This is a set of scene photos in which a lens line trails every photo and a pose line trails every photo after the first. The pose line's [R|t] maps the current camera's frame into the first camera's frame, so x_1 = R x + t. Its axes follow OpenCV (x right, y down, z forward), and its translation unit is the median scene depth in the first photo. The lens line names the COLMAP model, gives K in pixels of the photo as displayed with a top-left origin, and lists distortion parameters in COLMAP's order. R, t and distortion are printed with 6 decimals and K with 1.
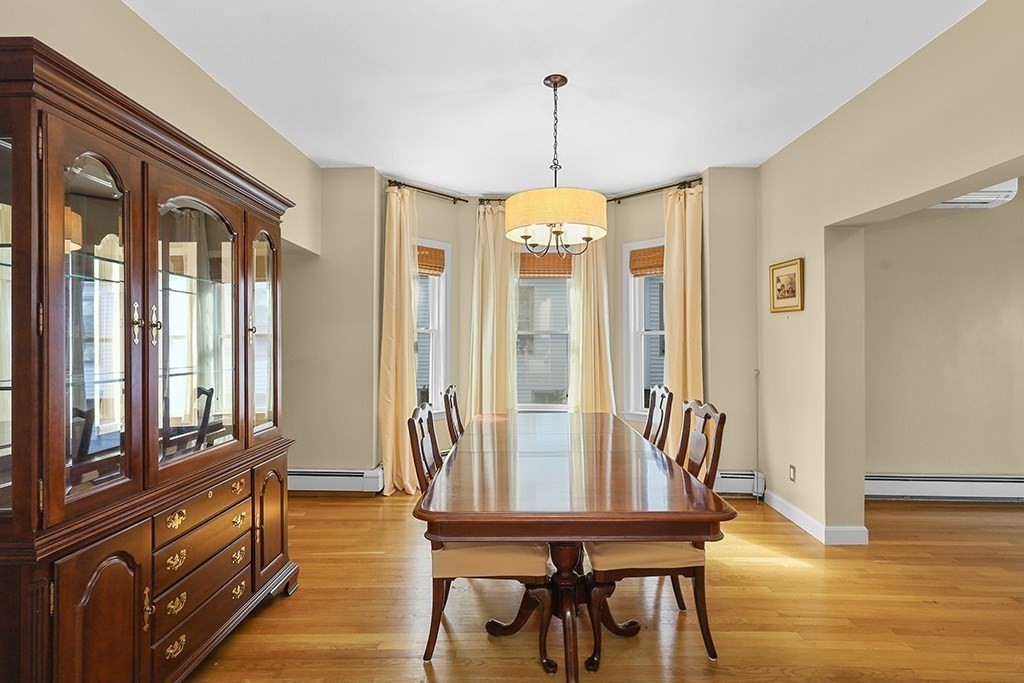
lens RADIAL K [[488.2, 0, 514.1], [0, 488.2, 333.5], [0, 0, 1]] dist [-0.004206, 0.003603]
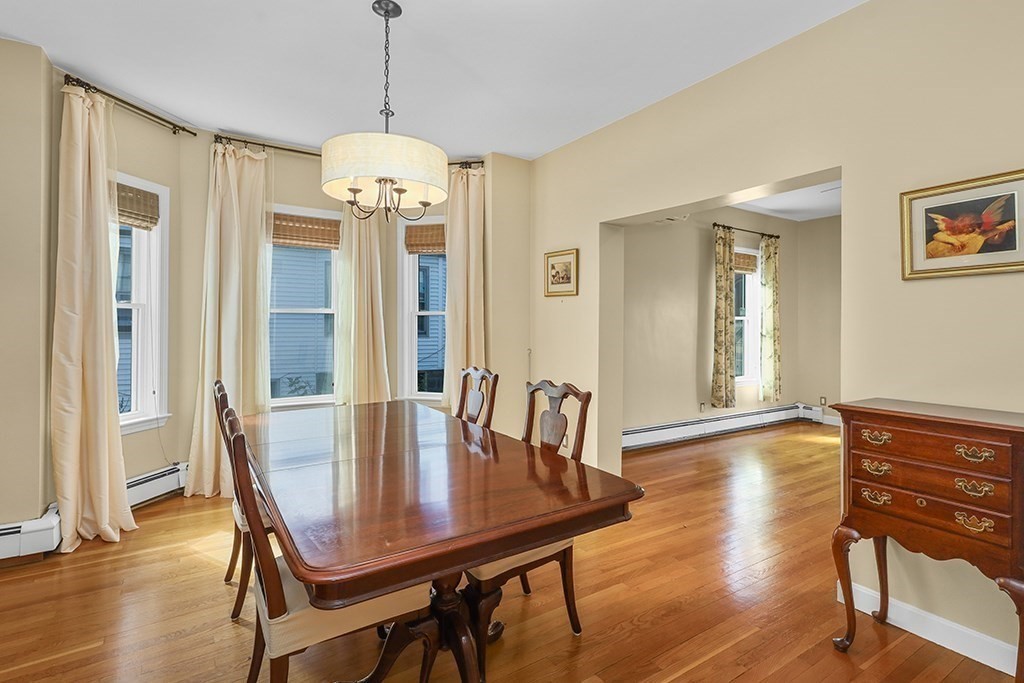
lens RADIAL K [[488.2, 0, 492.1], [0, 488.2, 323.3], [0, 0, 1]] dist [-0.004206, 0.003603]
pose [[0.828000, 0.004579, 0.560709, -0.173666], [-0.013303, 0.999846, 0.011480, 0.006203], [-0.560570, -0.016965, 0.827933, 0.149732]]
